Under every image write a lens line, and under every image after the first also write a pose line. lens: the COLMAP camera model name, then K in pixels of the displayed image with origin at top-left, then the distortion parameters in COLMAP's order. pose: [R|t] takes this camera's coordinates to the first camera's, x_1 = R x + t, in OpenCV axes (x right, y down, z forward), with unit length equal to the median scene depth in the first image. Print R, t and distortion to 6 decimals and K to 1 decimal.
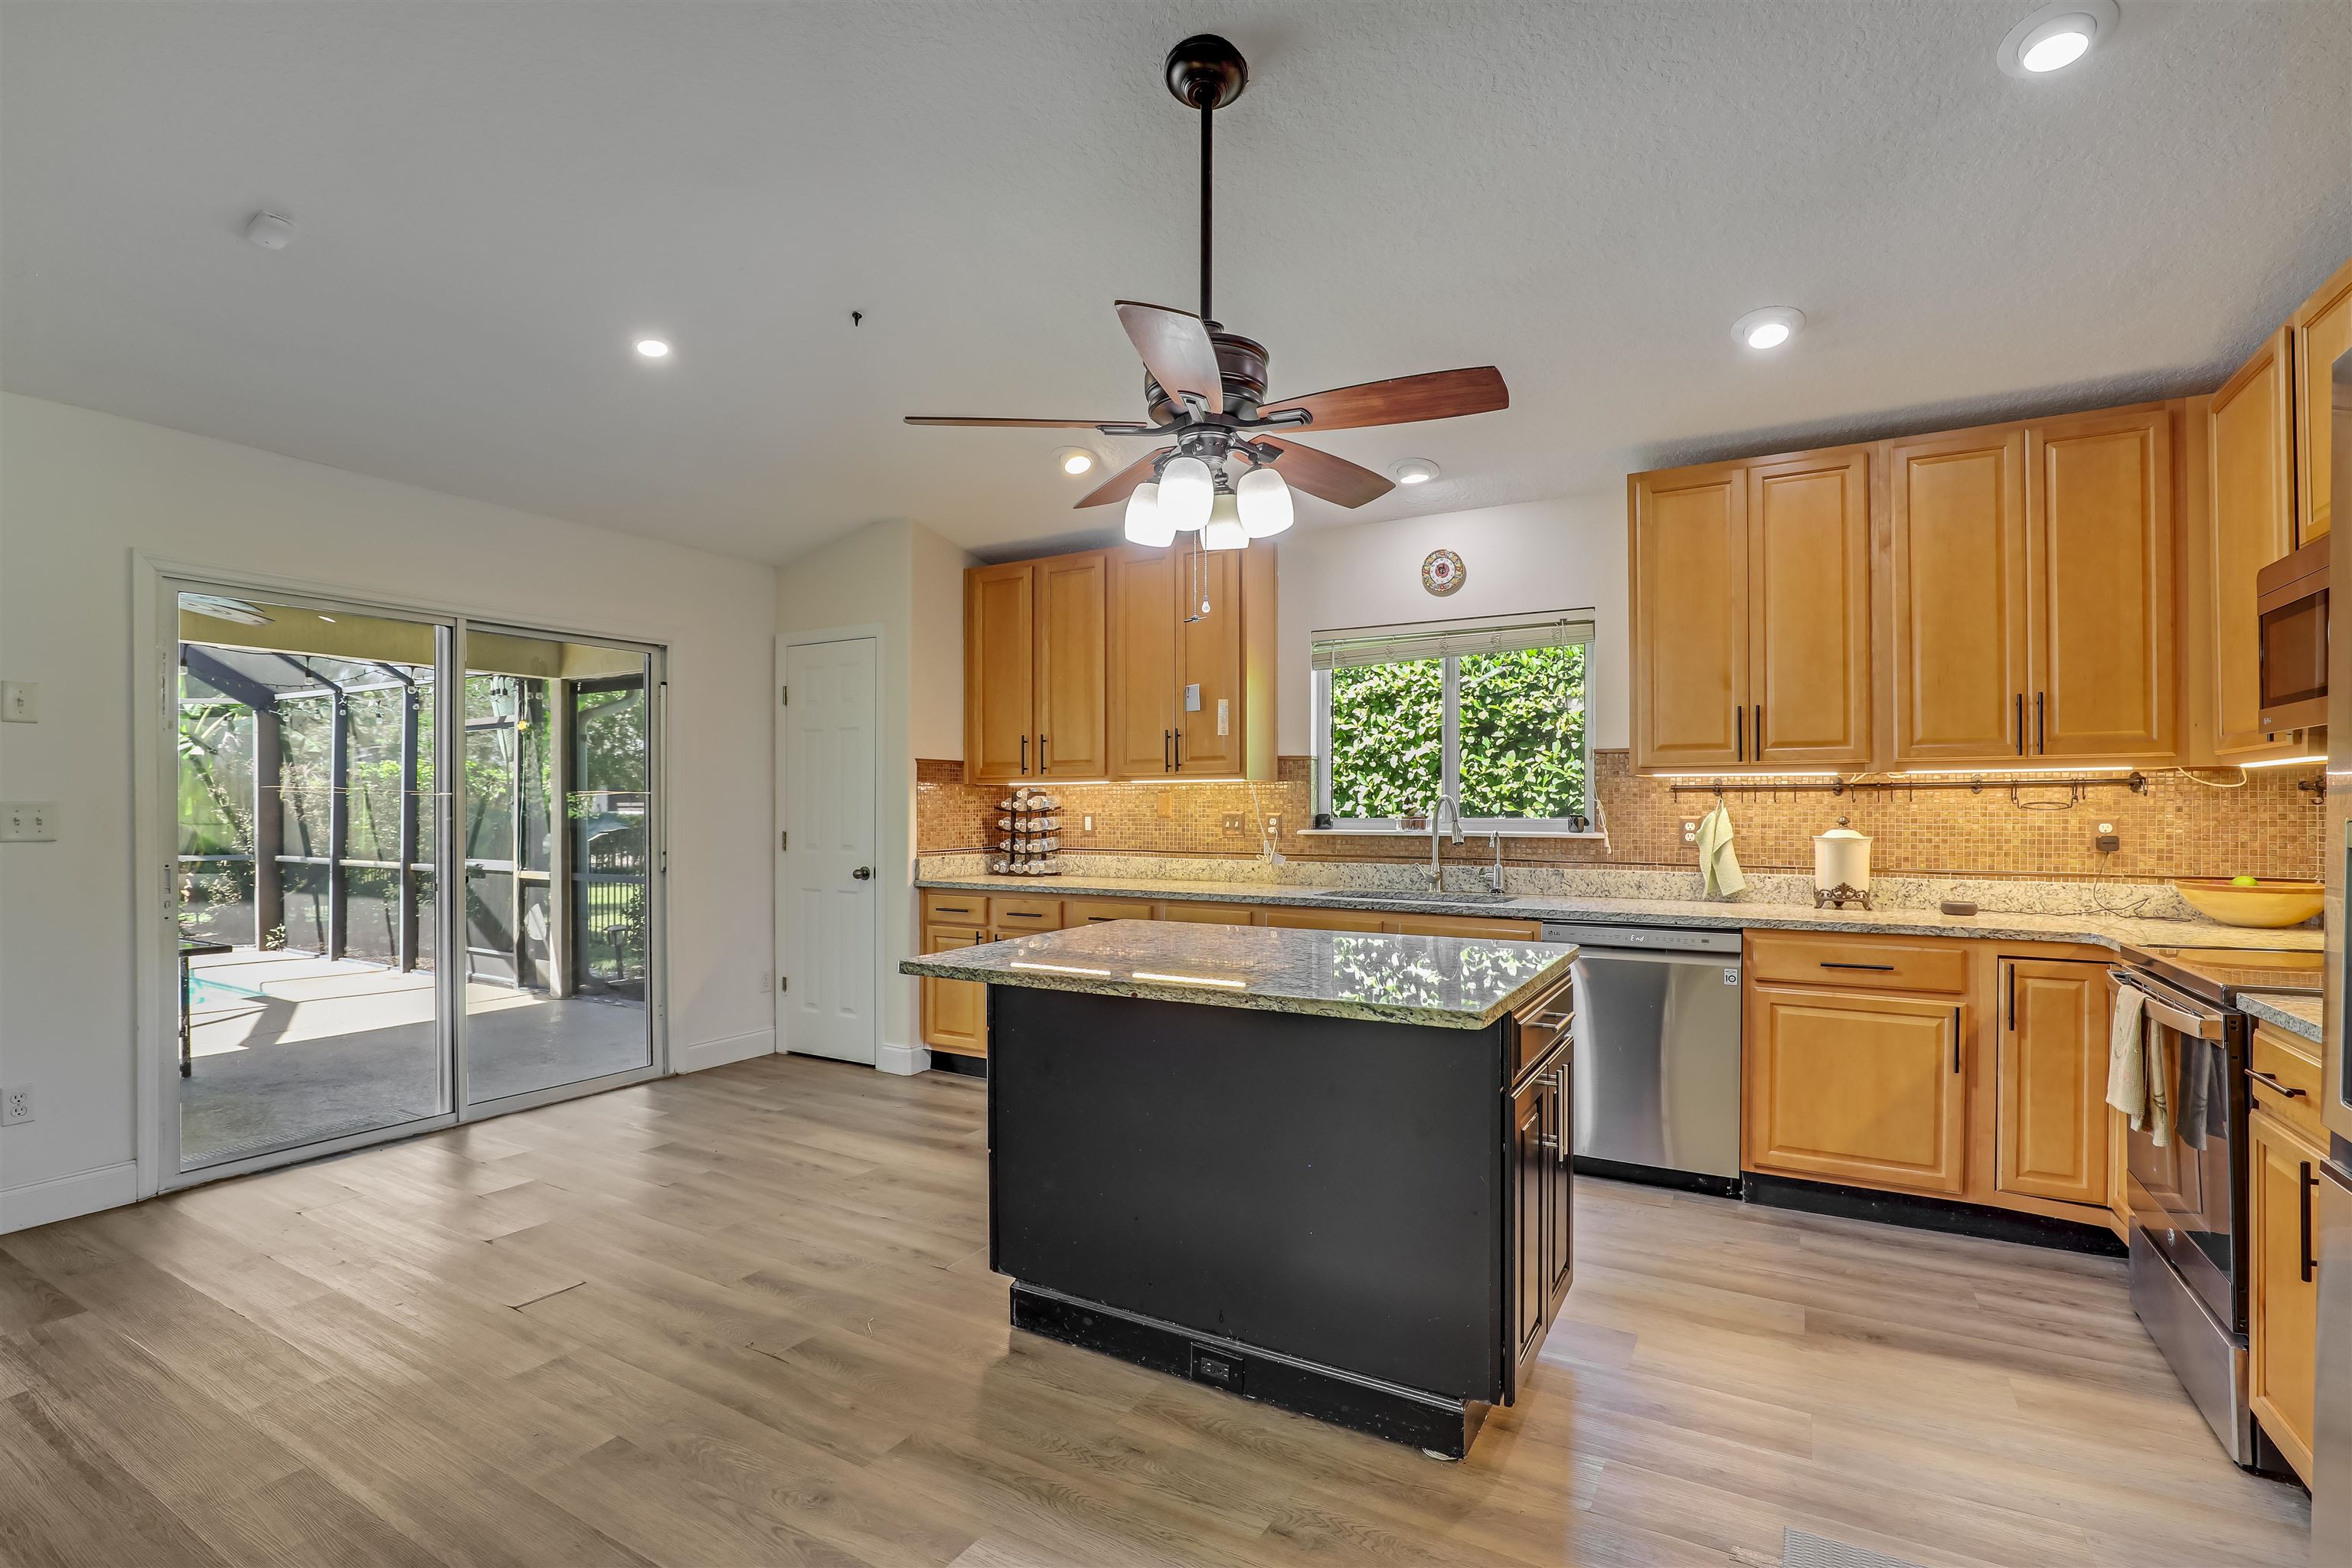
lens RADIAL K [[1074.7, 0, 1191.6], [0, 1074.7, 807.9], [0, 0, 1]] dist [-0.024172, 0.000257]
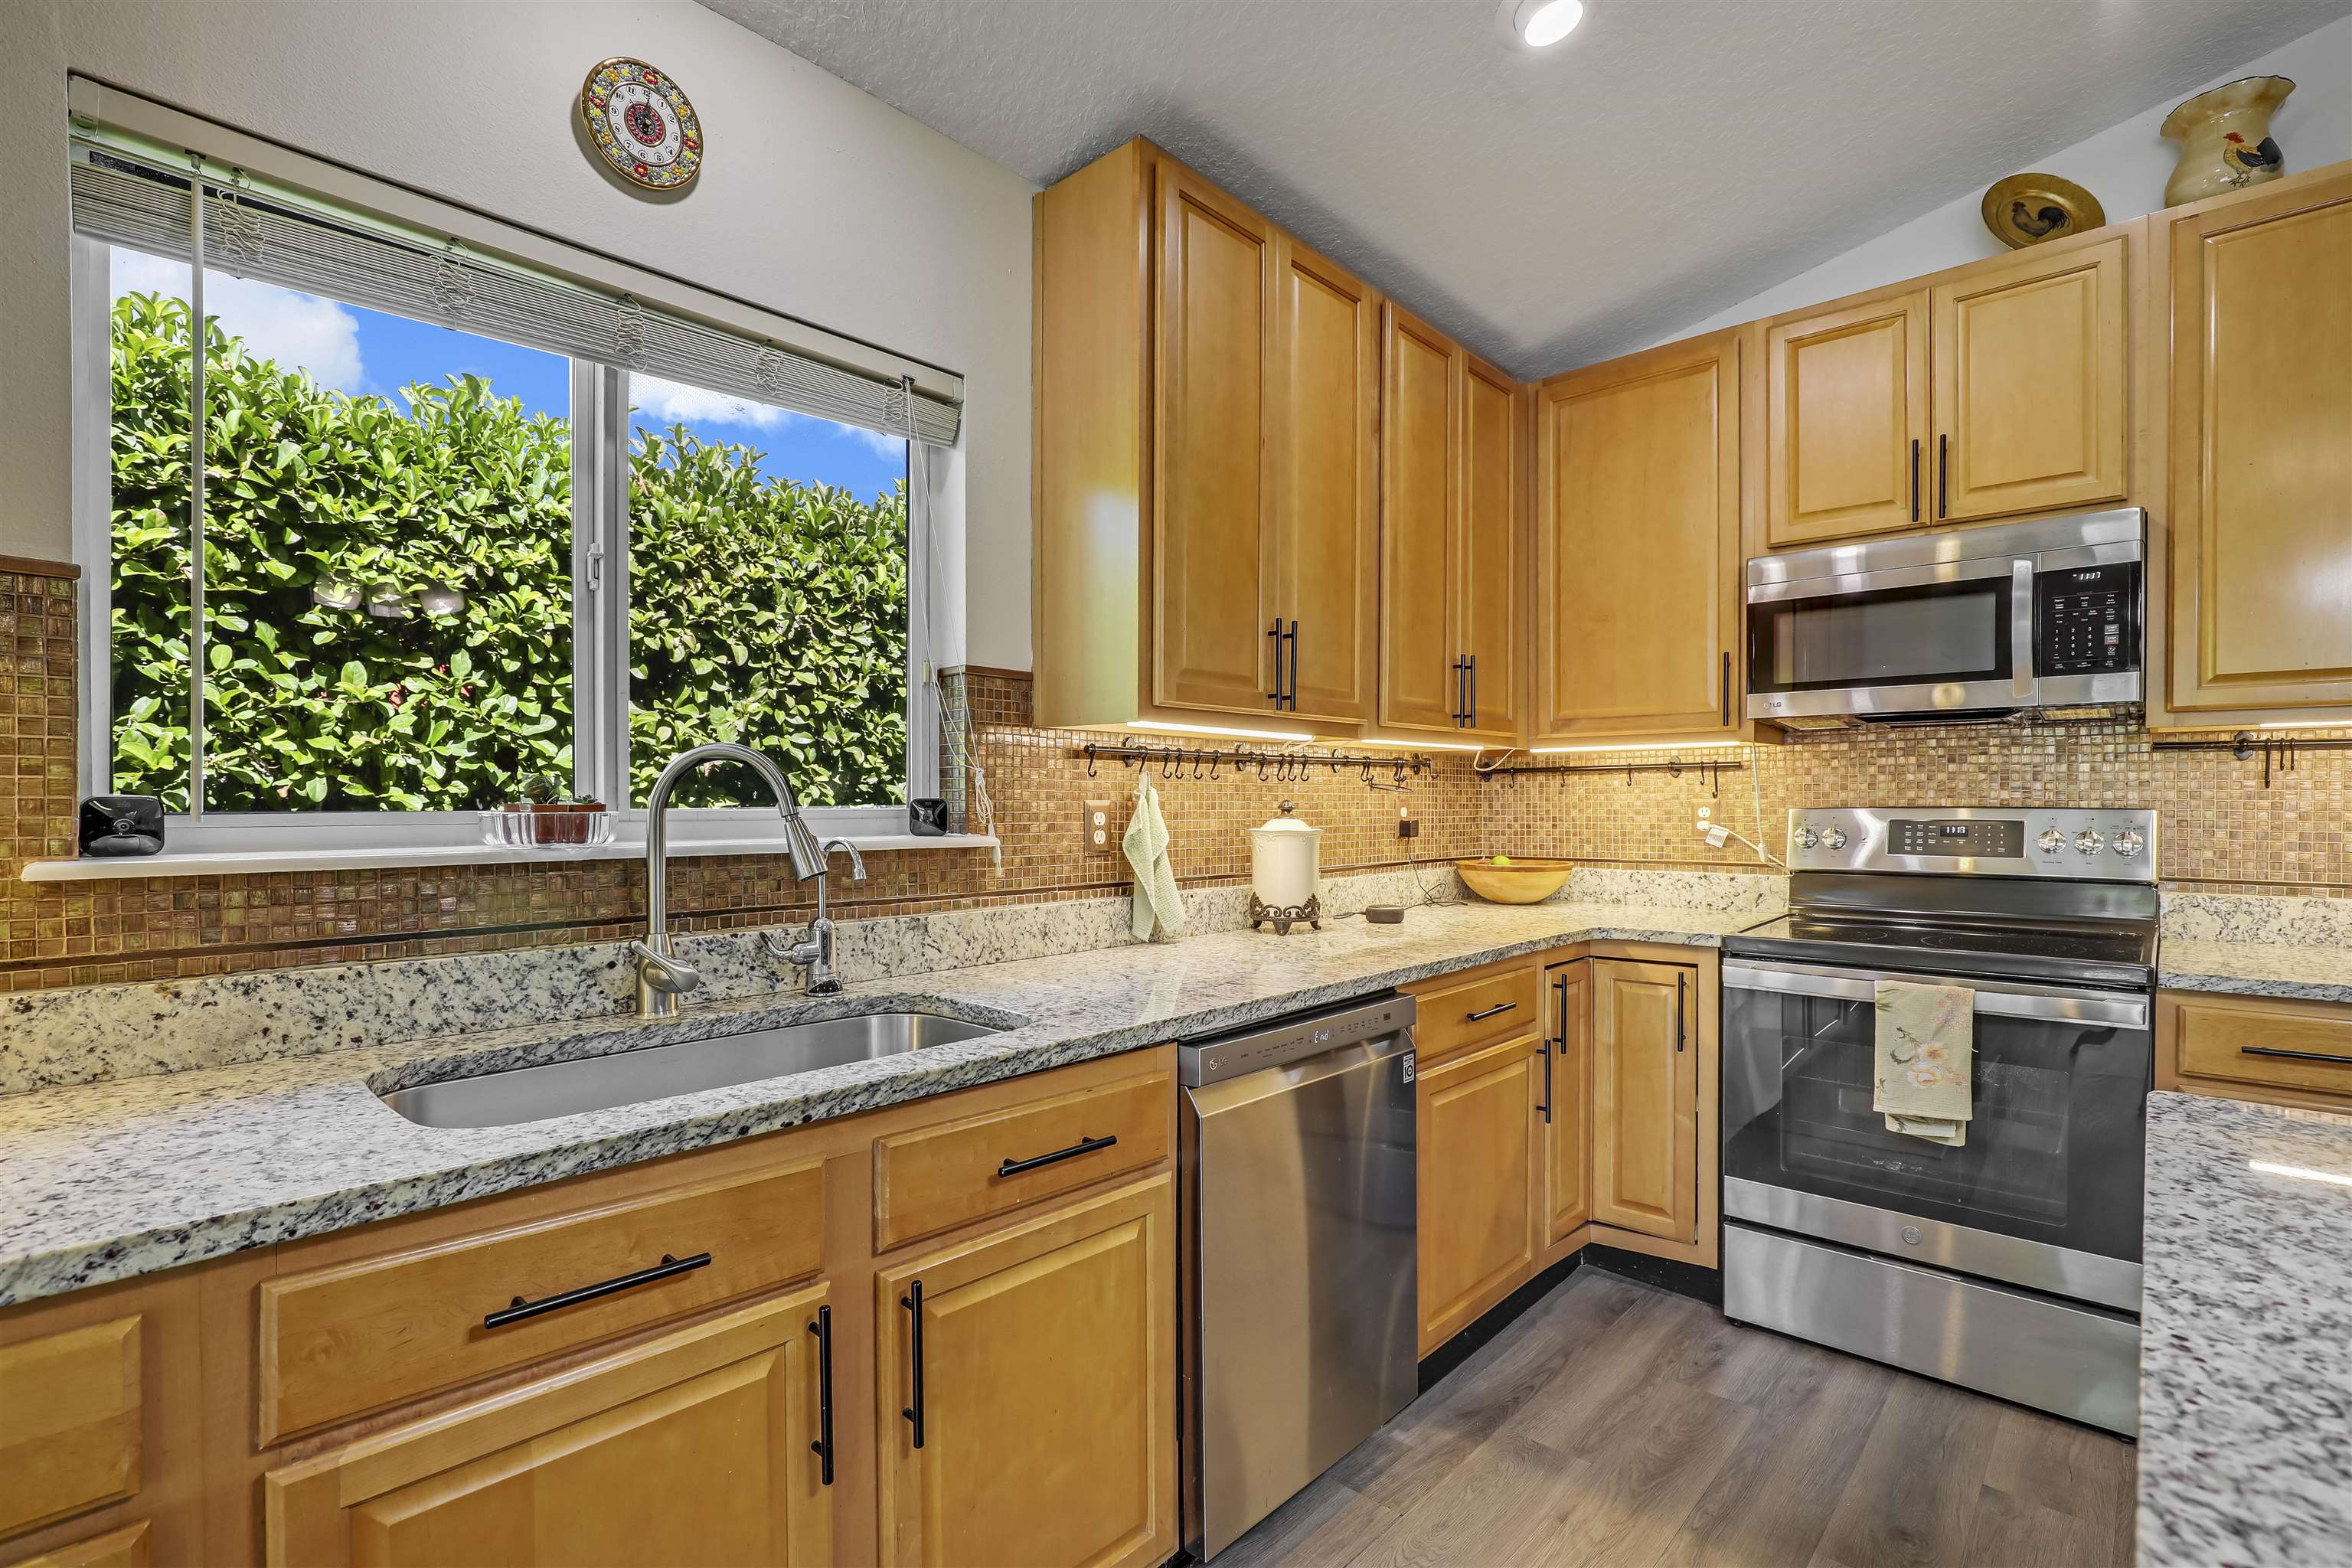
lens RADIAL K [[1076.9, 0, 1199.3], [0, 1076.9, 813.4], [0, 0, 1]] dist [-0.031262, 0.010527]
pose [[0.218625, -0.011356, 0.975743, -0.076586], [-0.000246, 0.999932, 0.011693, 0.006874], [-0.975809, -0.002796, 0.218607, 0.731120]]
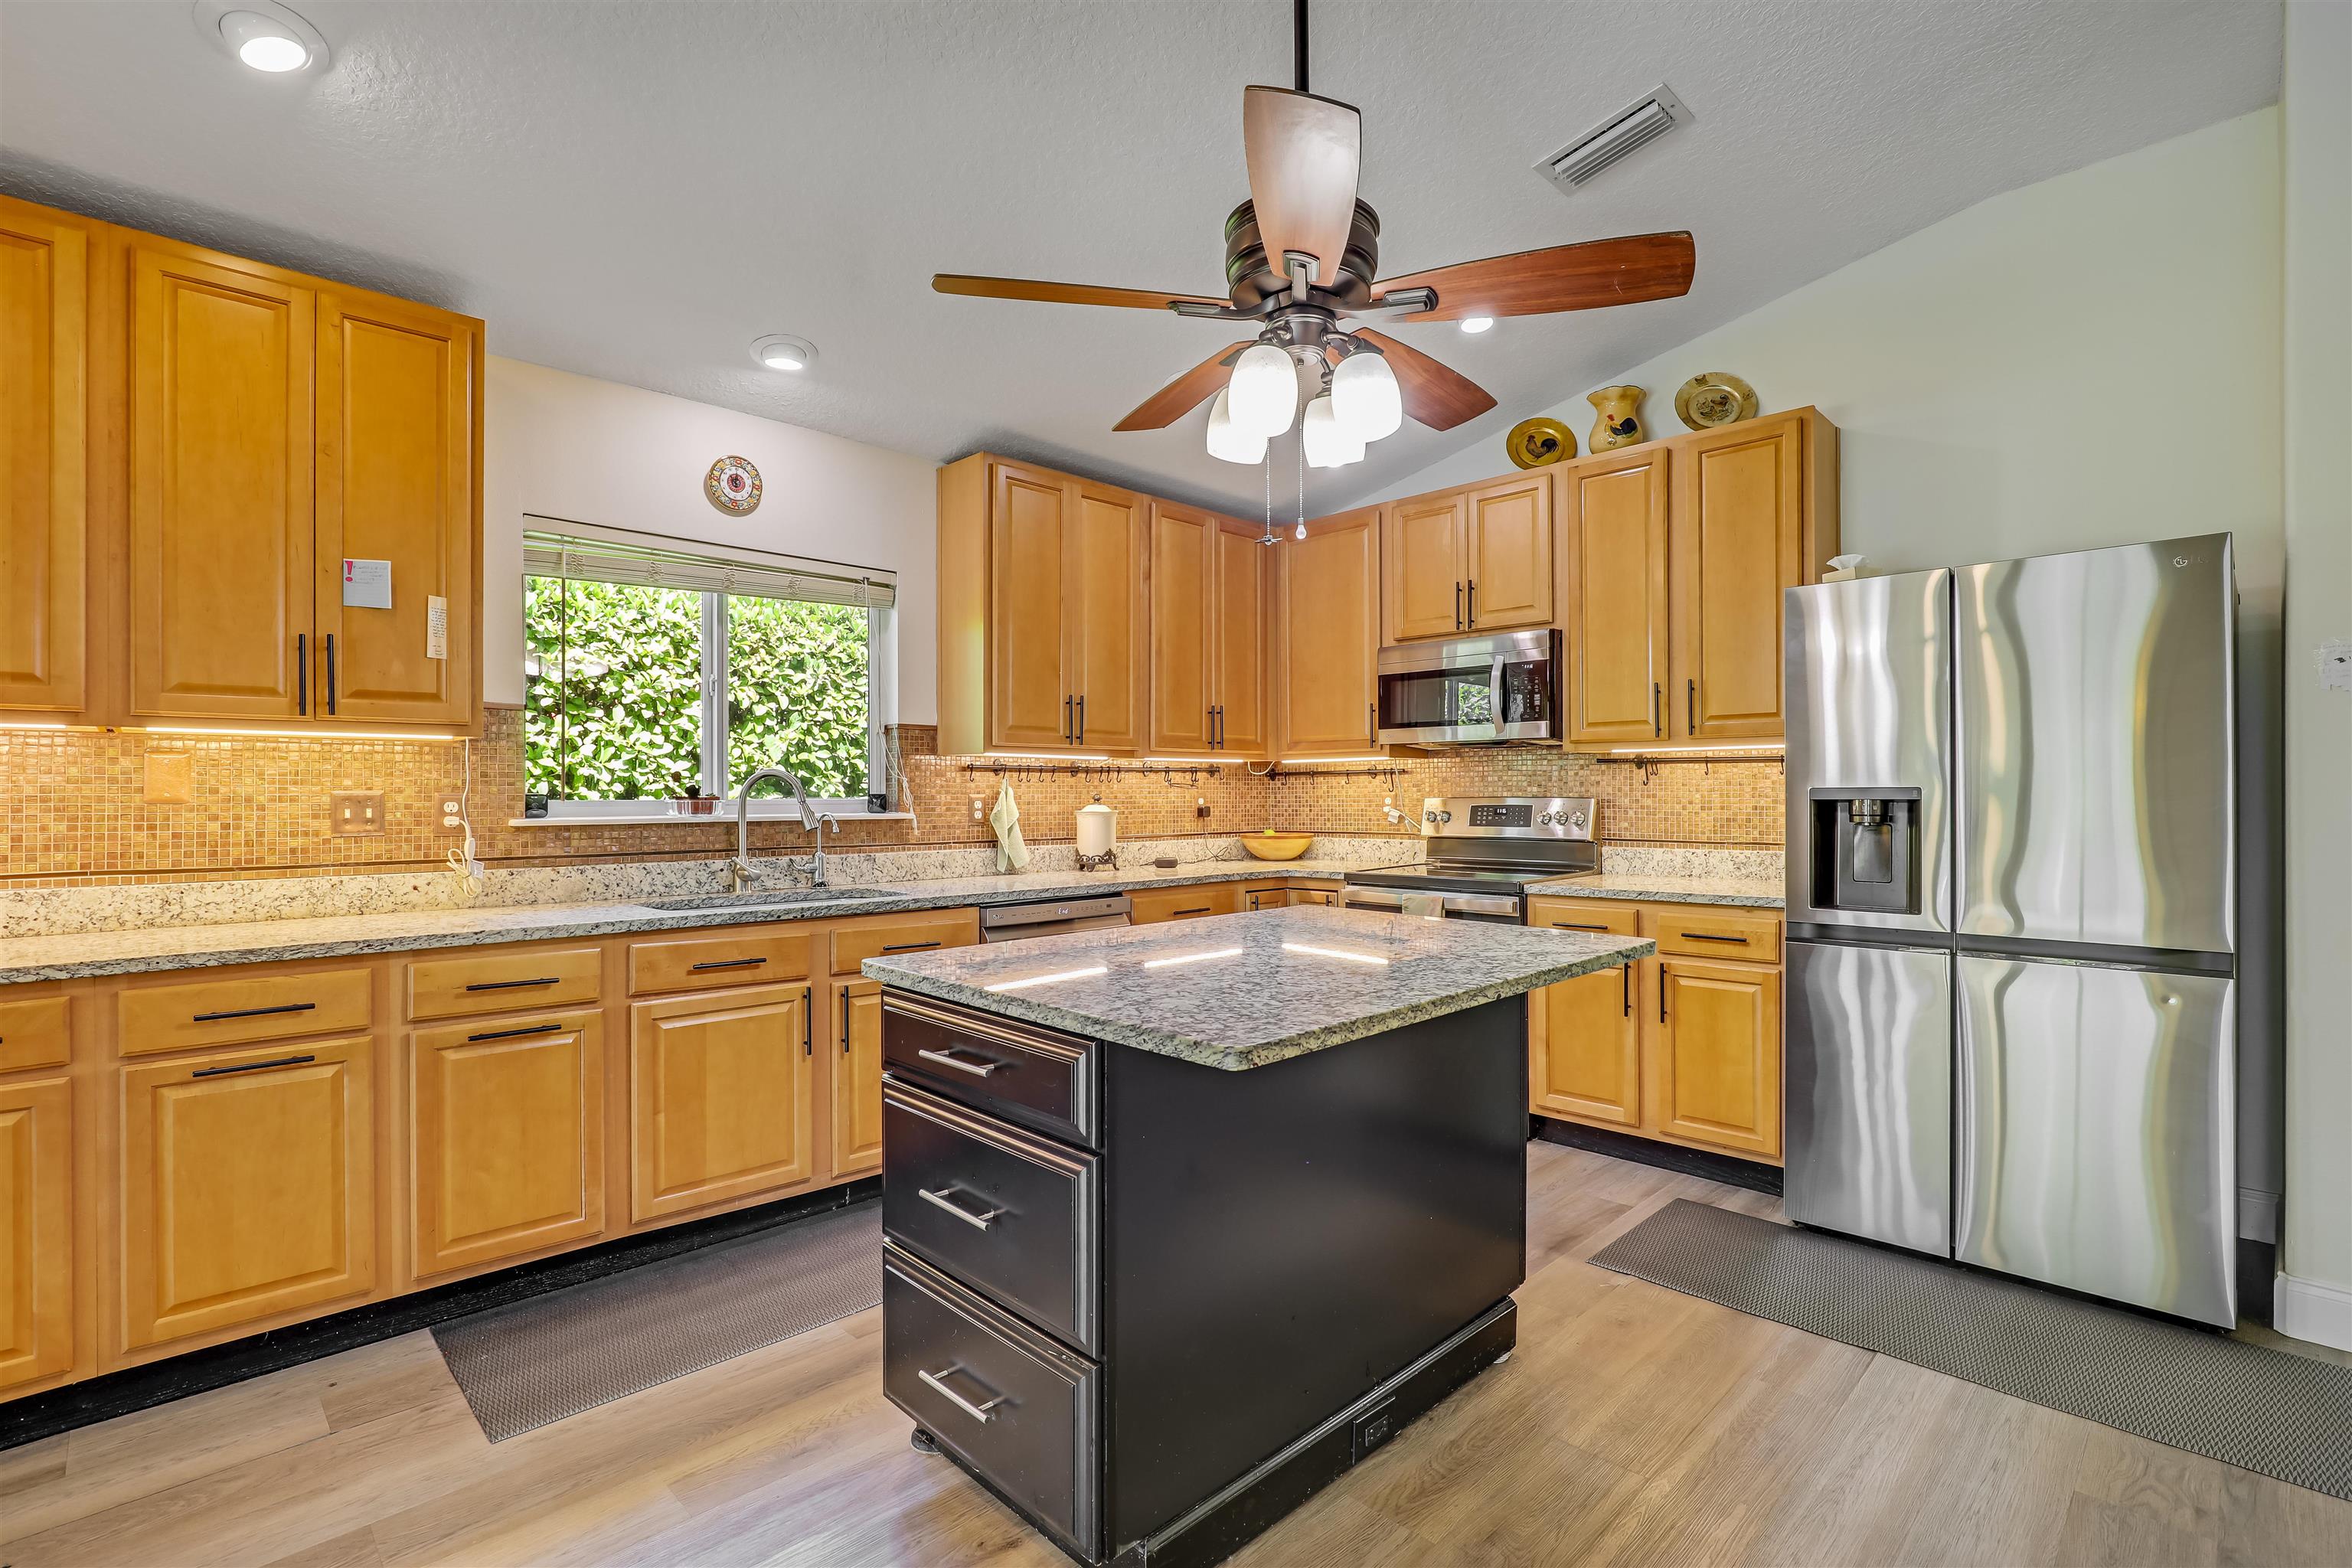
lens RADIAL K [[1078.2, 0, 1197.8], [0, 1078.2, 792.6], [0, 0, 1]] dist [-0.020337, 0.000712]
pose [[0.260073, 0.000205, 0.965589, -0.431951], [0.001926, 0.999998, -0.000731, 0.006147], [-0.965587, 0.002050, 0.260072, 0.465892]]
